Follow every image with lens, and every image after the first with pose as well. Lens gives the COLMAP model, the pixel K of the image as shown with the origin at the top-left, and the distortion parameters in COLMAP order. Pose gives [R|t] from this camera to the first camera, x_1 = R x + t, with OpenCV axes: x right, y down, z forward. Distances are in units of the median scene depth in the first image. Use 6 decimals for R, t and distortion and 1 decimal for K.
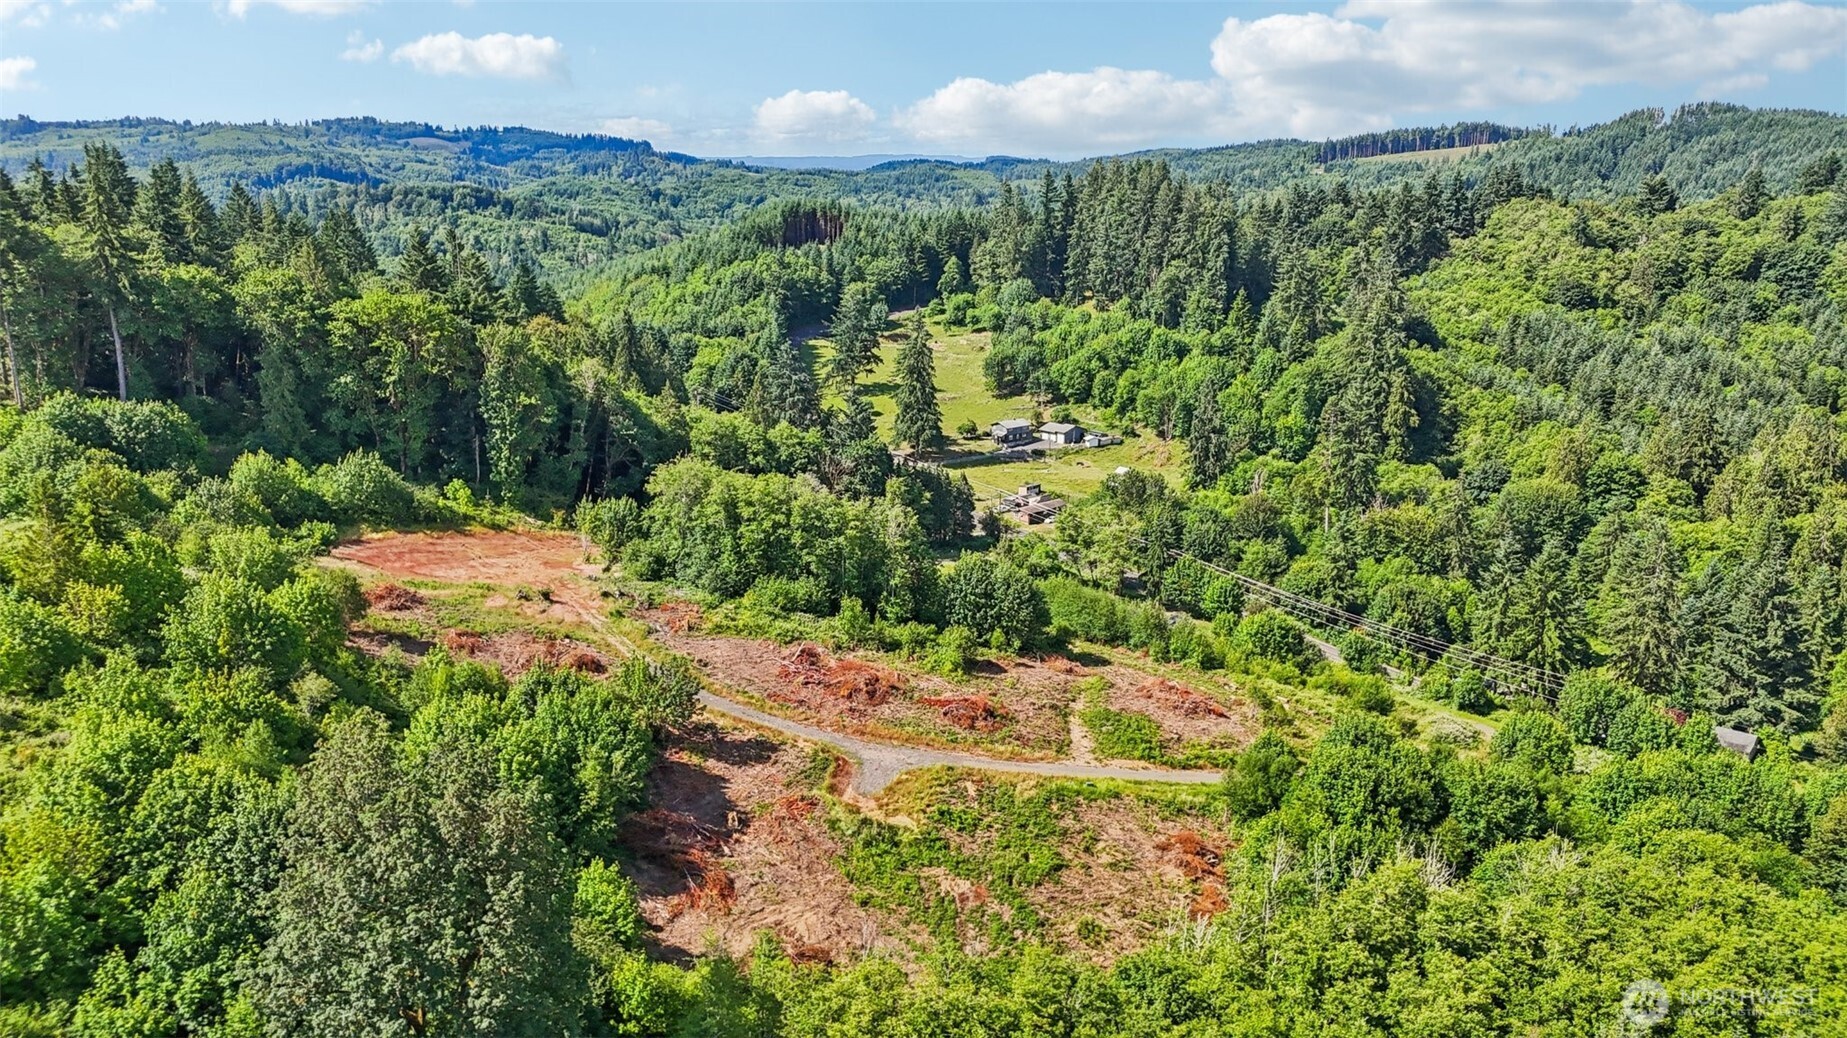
lens RADIAL K [[1347.7, 0, 918.3], [0, 1347.7, 531.3], [0, 0, 1]] dist [0.077509, -0.078951]
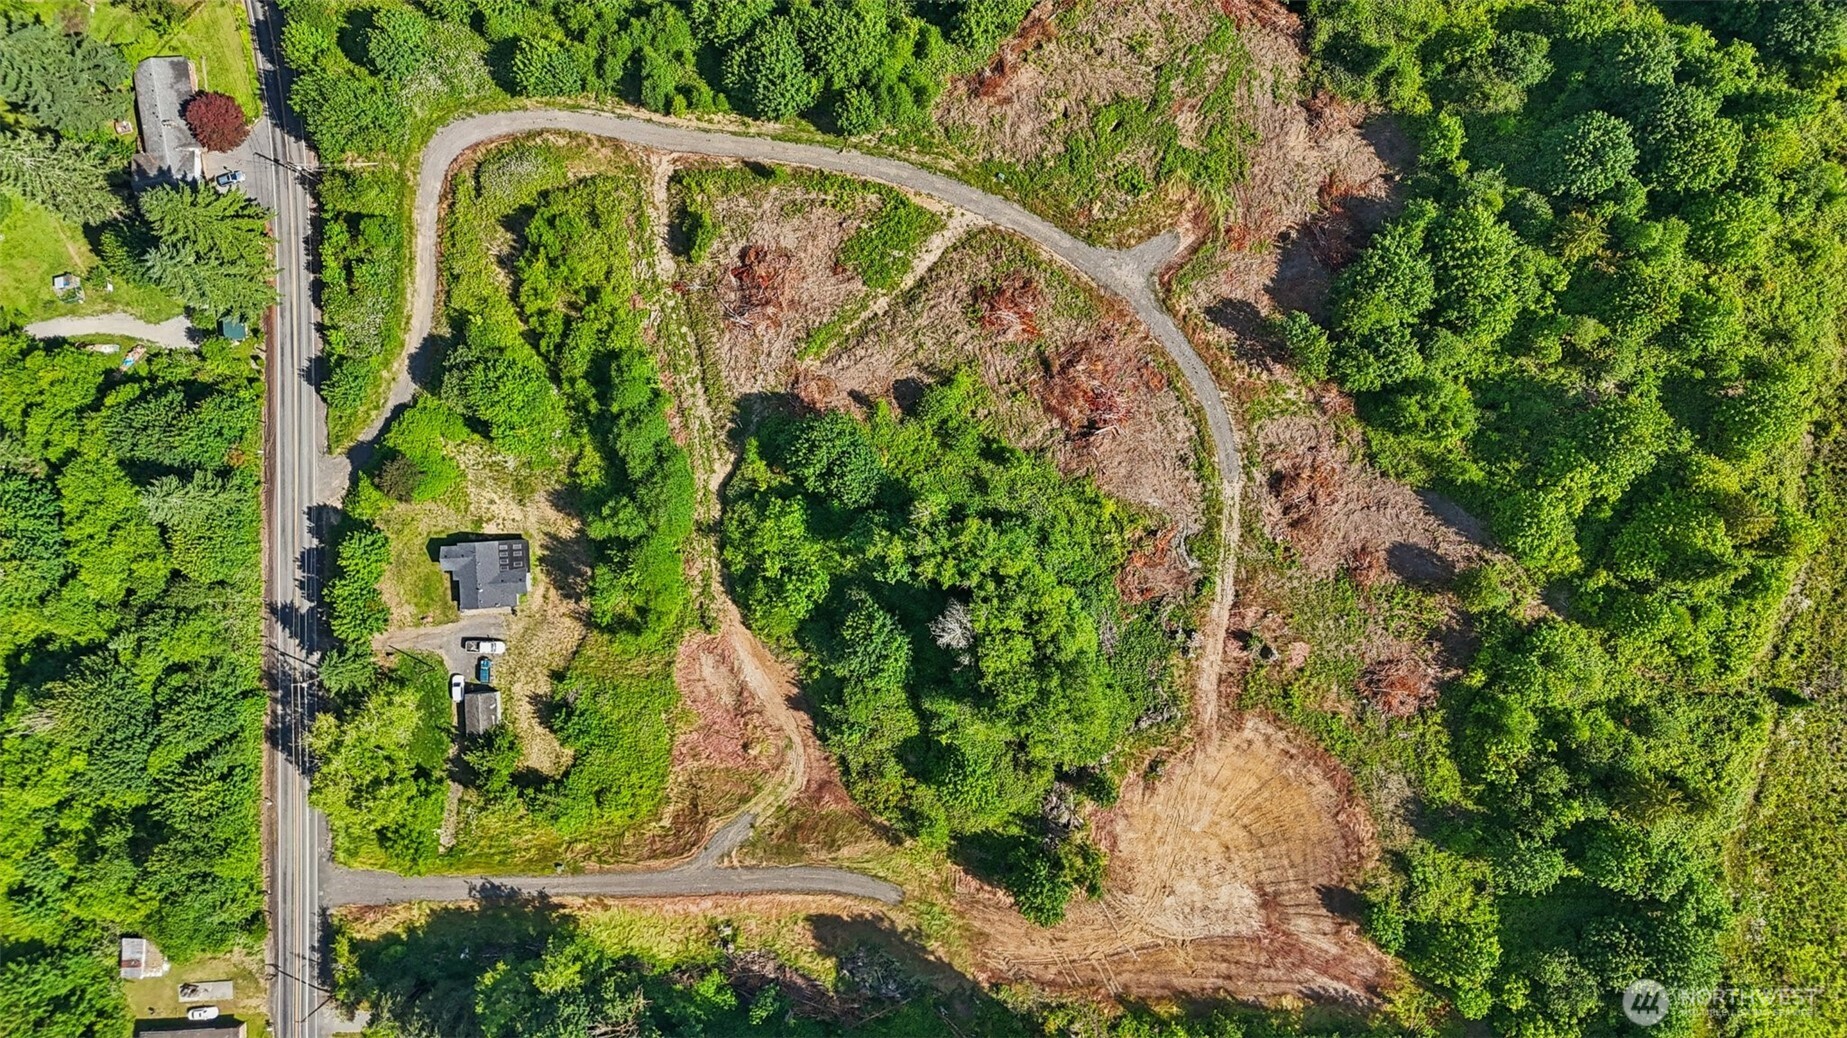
lens RADIAL K [[1347.7, 0, 904.3], [0, 1347.7, 518.0], [0, 0, 1]] dist [0.077509, -0.078951]
pose [[-0.769028, -0.639091, -0.012607, 0.002048], [0.157238, -0.208250, 0.965354, -0.398219], [-0.619574, 0.740402, 0.260639, 0.336523]]
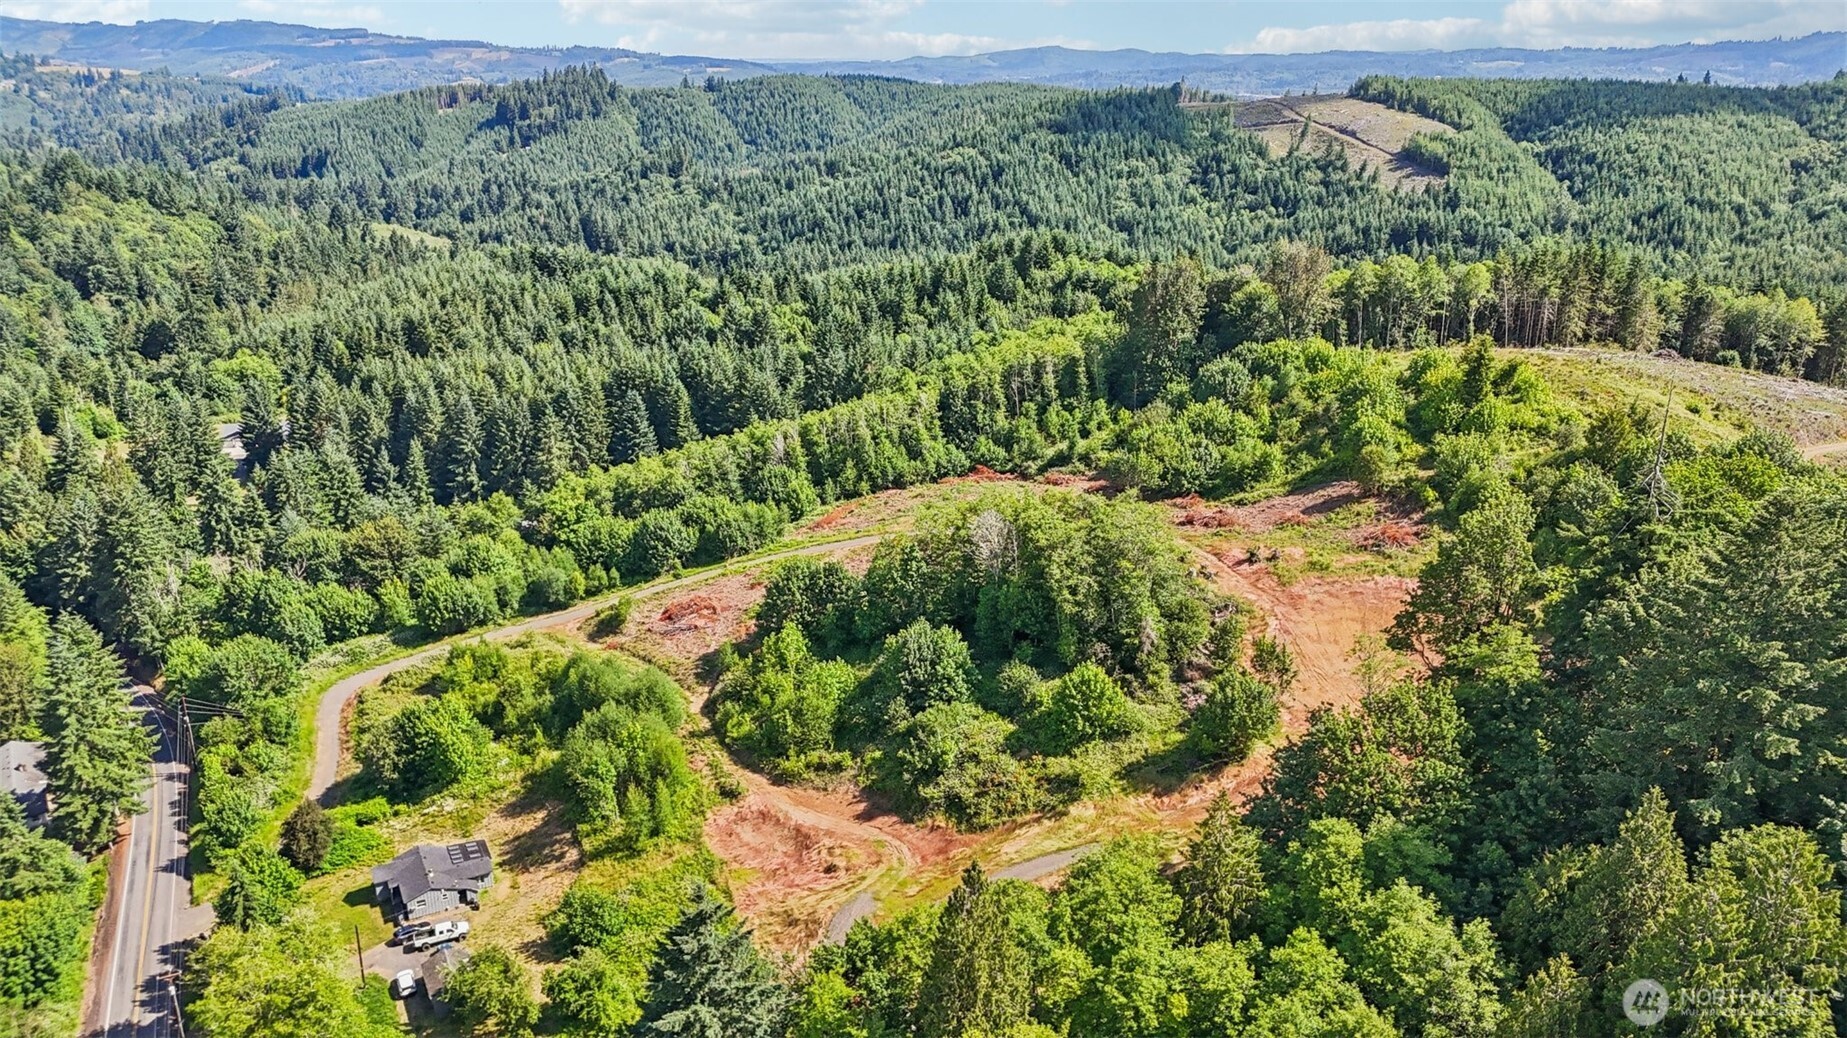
lens RADIAL K [[1347.7, 0, 914.6], [0, 1347.7, 530.6], [0, 0, 1]] dist [0.077509, -0.078951]
pose [[-0.963900, -0.090643, 0.250361, -0.115290], [0.064821, 0.832100, 0.550824, -0.235726], [-0.258254, 0.547168, -0.796186, 0.782558]]
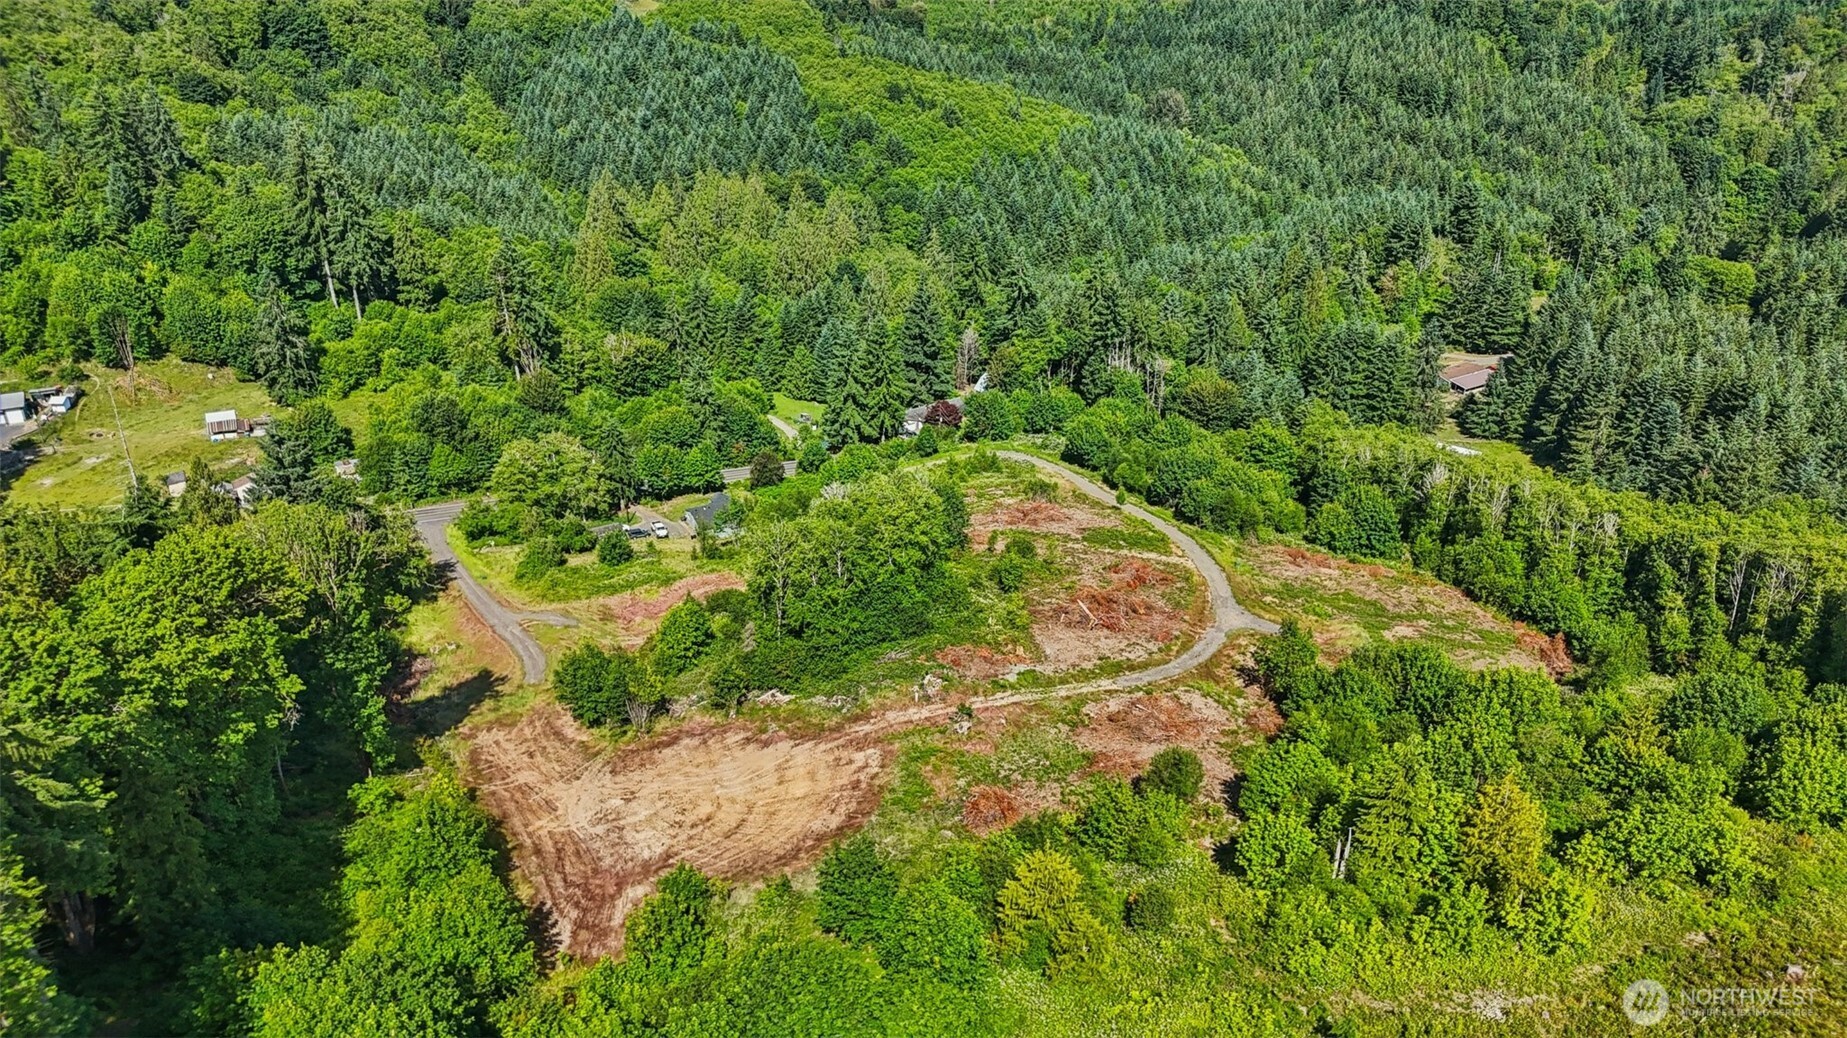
lens RADIAL K [[1347.7, 0, 921.5], [0, 1347.7, 514.7], [0, 0, 1]] dist [0.077509, -0.078951]
pose [[0.226159, -0.430521, 0.873787, -0.393186], [0.245757, 0.893229, 0.376491, -0.159061], [-0.942579, 0.129593, 0.307815, 0.305573]]
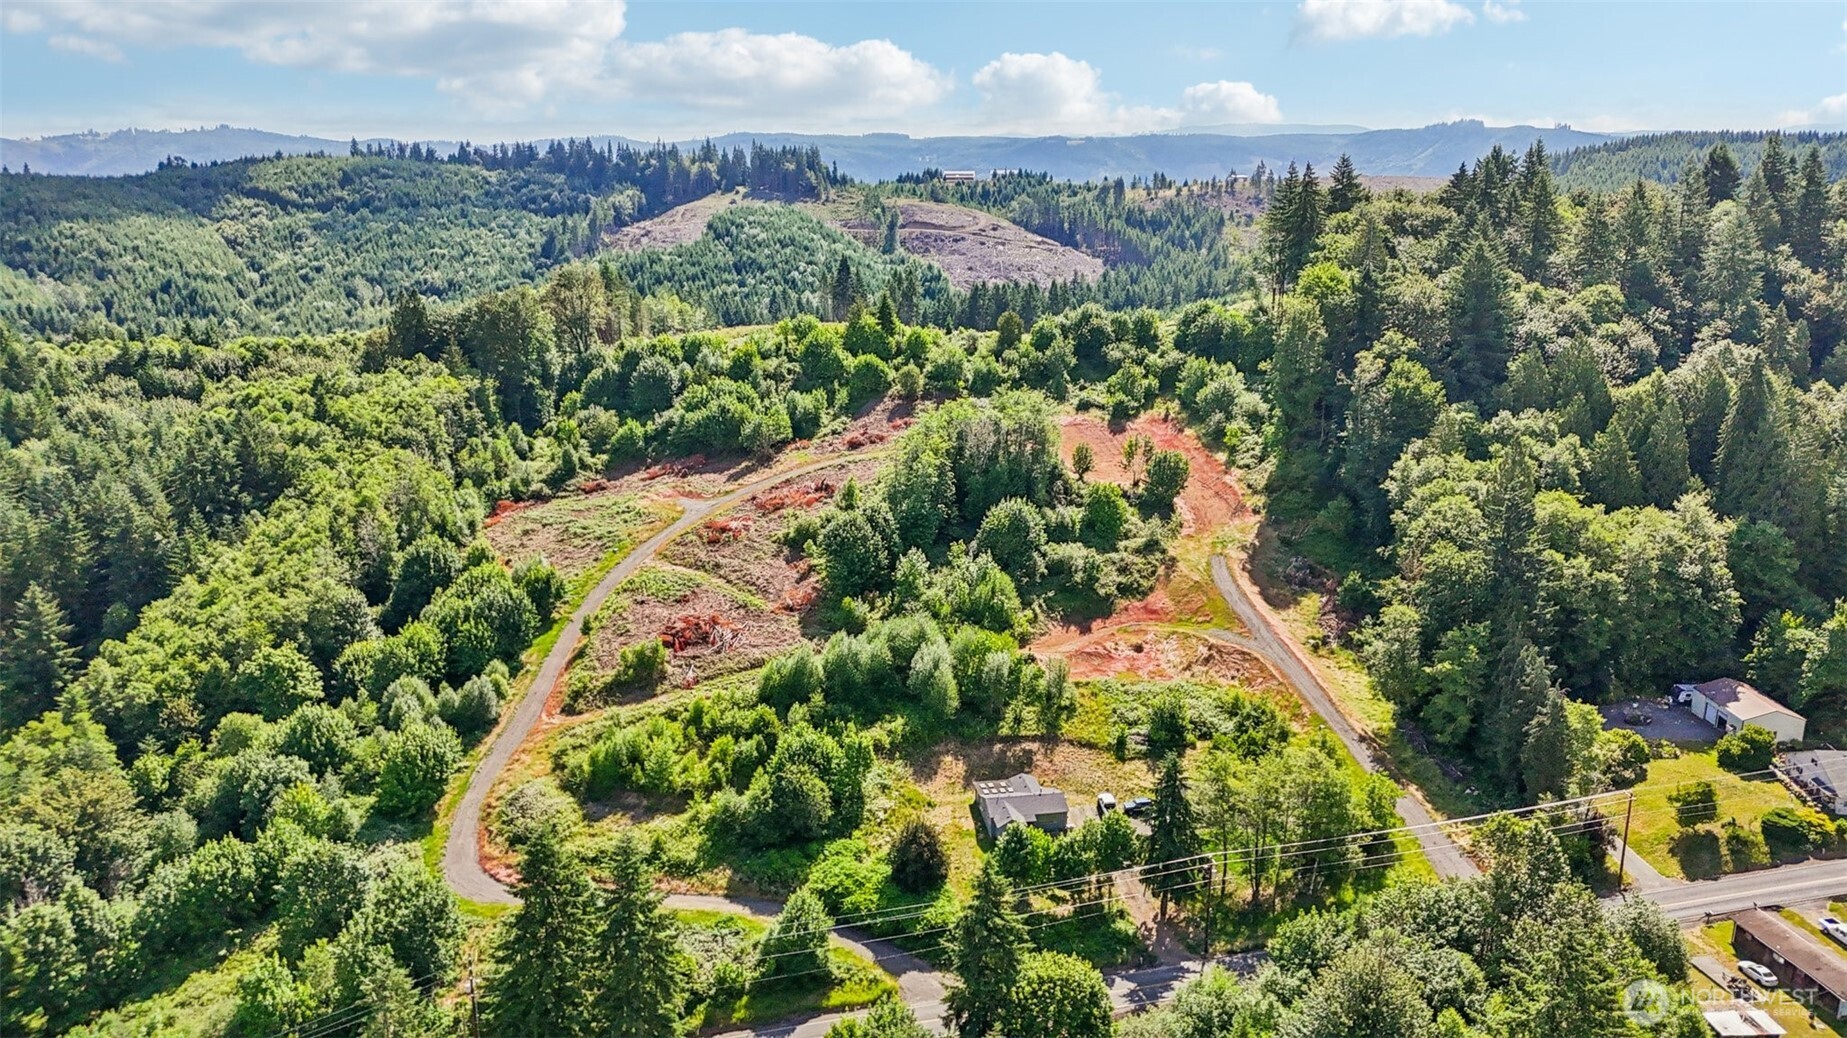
lens RADIAL K [[1347.7, 0, 925.5], [0, 1347.7, 520.6], [0, 0, 1]] dist [0.077509, -0.078951]
pose [[-0.545990, 0.206044, -0.812059, 0.419957], [-0.215756, 0.902011, 0.373932, -0.177041], [0.809533, 0.379370, -0.448034, 0.693448]]
